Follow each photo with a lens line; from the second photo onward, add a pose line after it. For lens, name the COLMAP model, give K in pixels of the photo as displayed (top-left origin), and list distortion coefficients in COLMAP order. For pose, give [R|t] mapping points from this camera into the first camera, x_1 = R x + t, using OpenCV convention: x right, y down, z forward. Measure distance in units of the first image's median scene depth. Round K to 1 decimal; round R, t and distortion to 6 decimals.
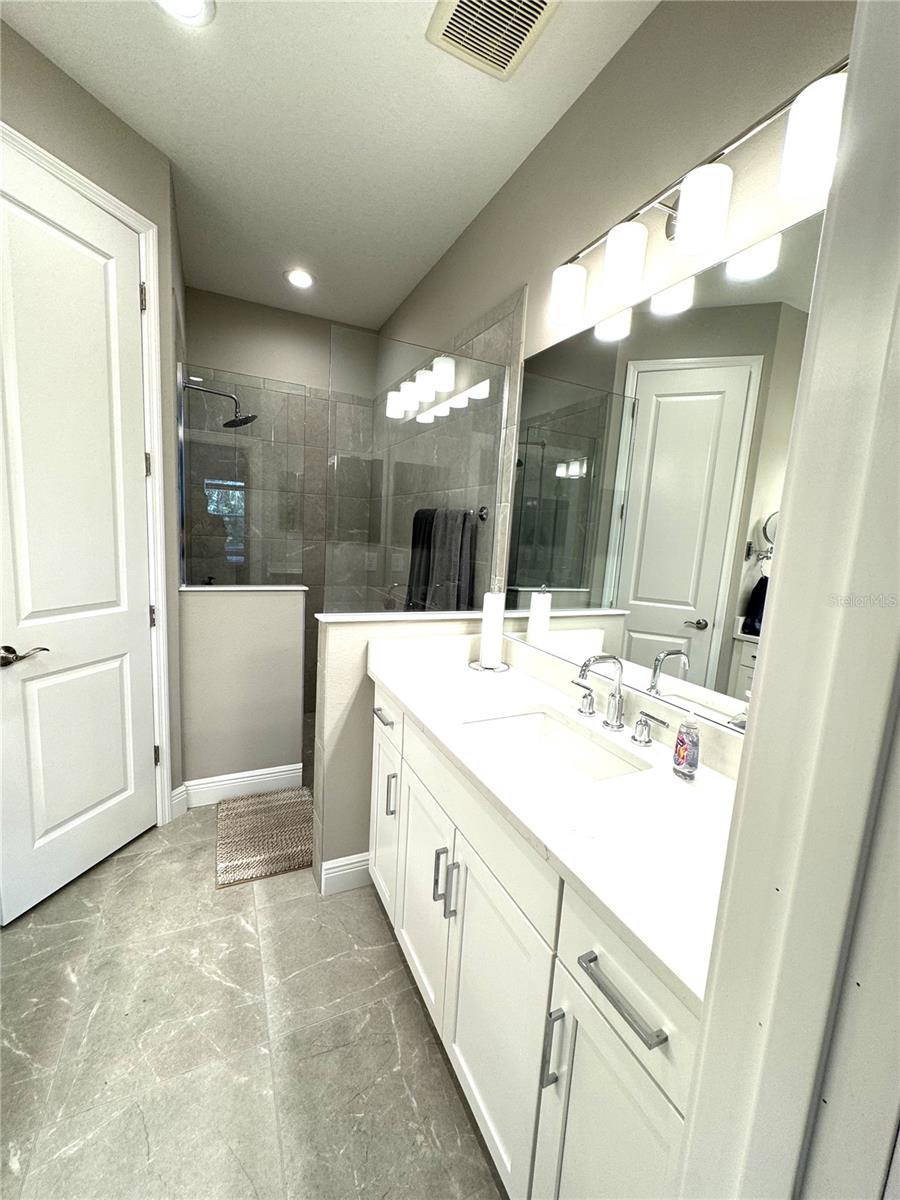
lens RADIAL K [[480.0, 0, 450.0], [0, 480.0, 600.0], [0, 0, 1]] dist [-0.001712, 0.000120]
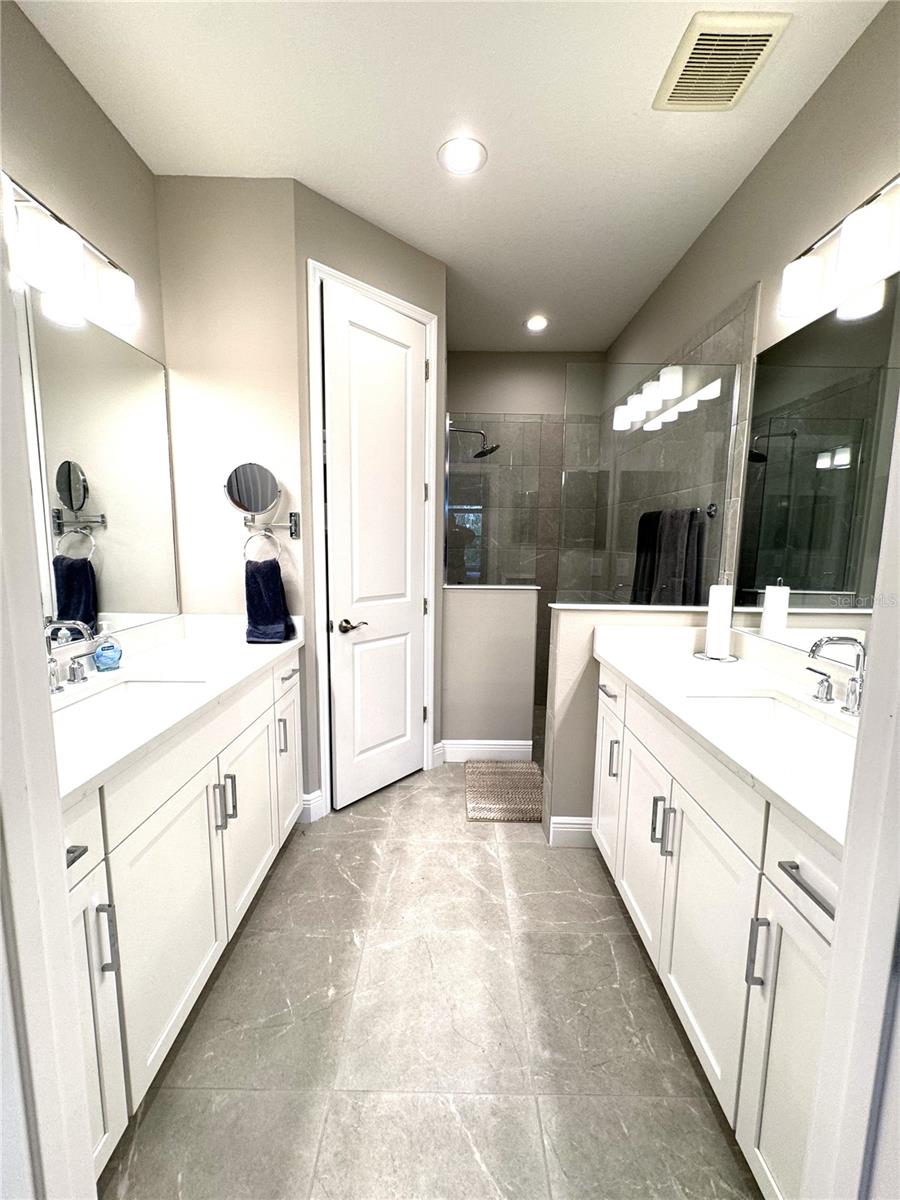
lens RADIAL K [[480.0, 0, 450.0], [0, 480.0, 600.0], [0, 0, 1]] dist [-0.001712, 0.000120]
pose [[0.898390, 0.007497, -0.439135, 0.020824], [-0.023301, 0.999260, -0.030611, 0.060532], [0.438581, 0.037733, 0.897899, -0.169059]]
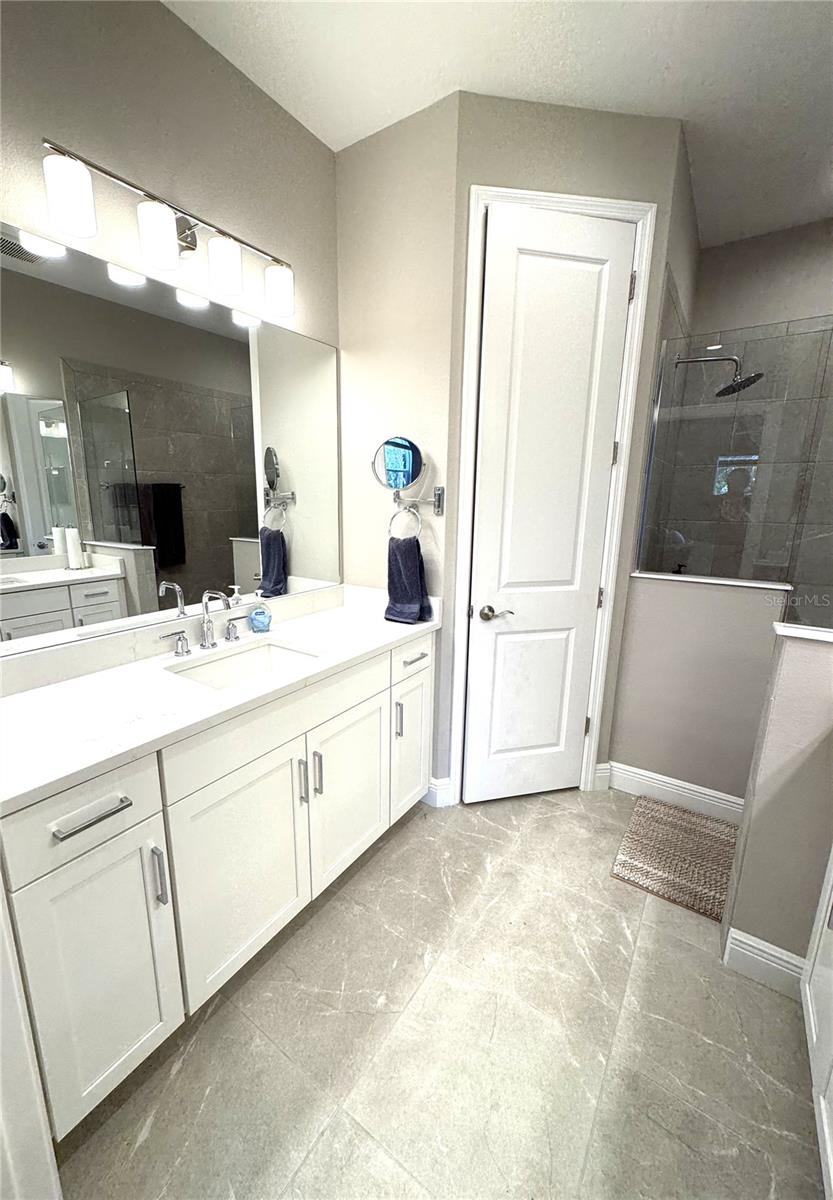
lens RADIAL K [[481.1, 0, 385.9], [0, 481.1, 599.2], [0, 0, 1]] dist [-0.002258, -0.000178]
pose [[0.477111, 0.130286, -0.869132, 0.084384], [-0.102805, 0.990435, 0.092035, -0.012888], [0.872809, 0.045440, 0.485942, 0.074609]]
